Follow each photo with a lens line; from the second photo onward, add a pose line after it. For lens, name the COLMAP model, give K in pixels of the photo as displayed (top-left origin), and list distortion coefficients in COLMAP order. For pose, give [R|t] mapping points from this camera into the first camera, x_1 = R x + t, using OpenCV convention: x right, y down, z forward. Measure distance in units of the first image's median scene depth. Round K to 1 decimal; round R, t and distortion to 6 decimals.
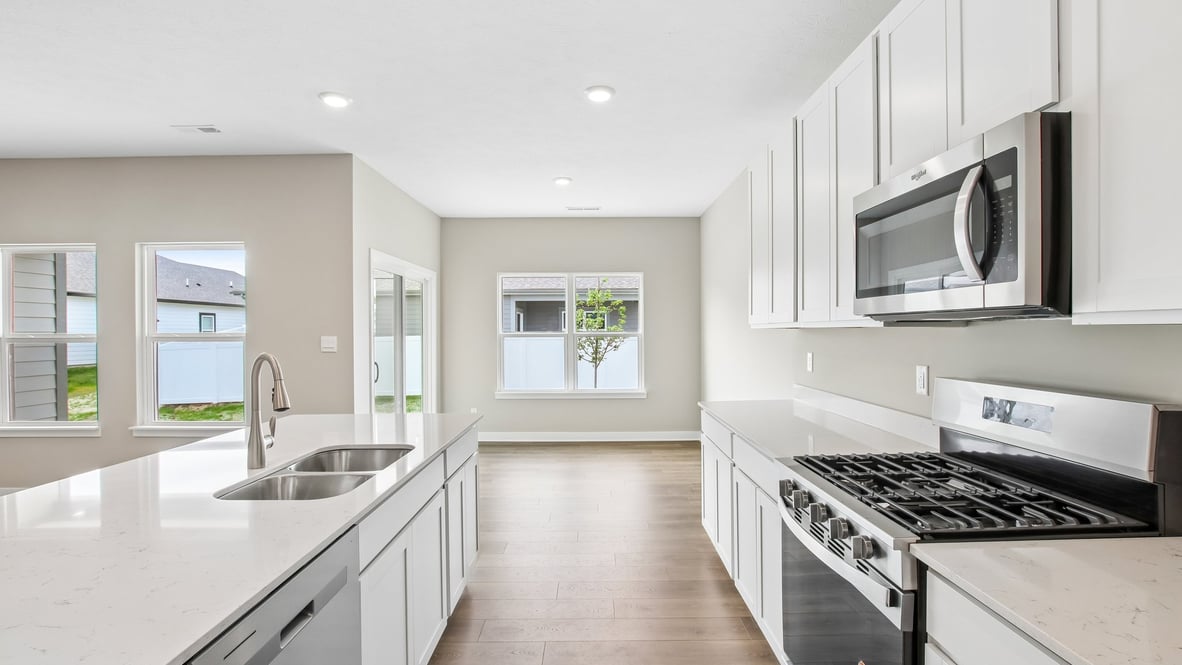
lens RADIAL K [[550.1, 0, 587.5], [0, 550.1, 333.3], [0, 0, 1]] dist [-0.025816, 0.000613]
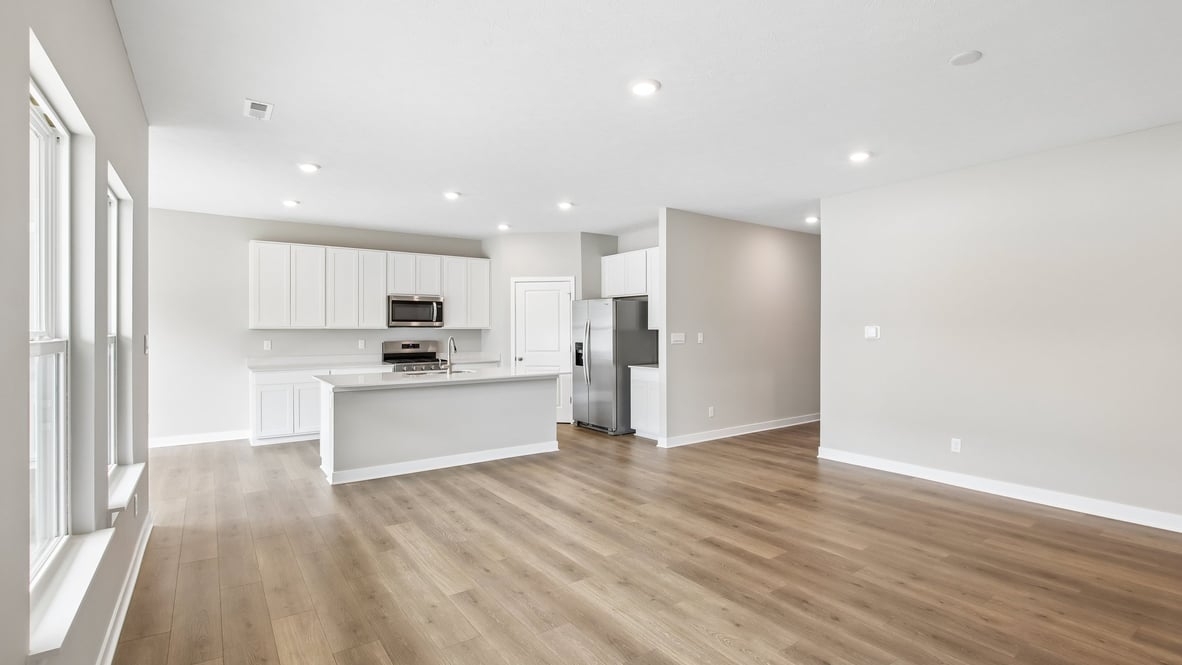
lens RADIAL K [[550.1, 0, 593.4], [0, 550.1, 332.8], [0, 0, 1]] dist [-0.025816, 0.000613]
pose [[-0.586088, 0.000264, 0.810247, -1.404139], [0.005940, 0.999974, 0.003971, 0.004596], [-0.810226, 0.007140, -0.586075, 0.845257]]
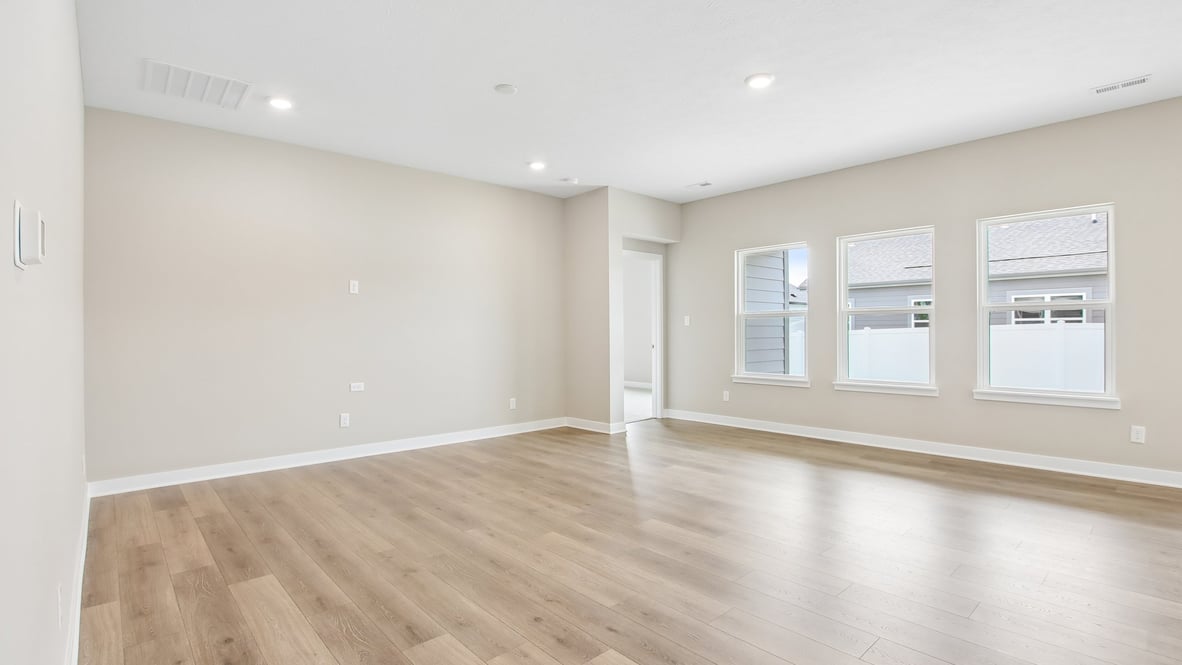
lens RADIAL K [[550.1, 0, 597.5], [0, 550.1, 323.7], [0, 0, 1]] dist [-0.025816, 0.000613]
pose [[0.678164, -0.010345, -0.734838, -0.504909], [0.001670, 0.999920, -0.012536, 0.049134], [0.734909, 0.007274, 0.678127, -0.266476]]
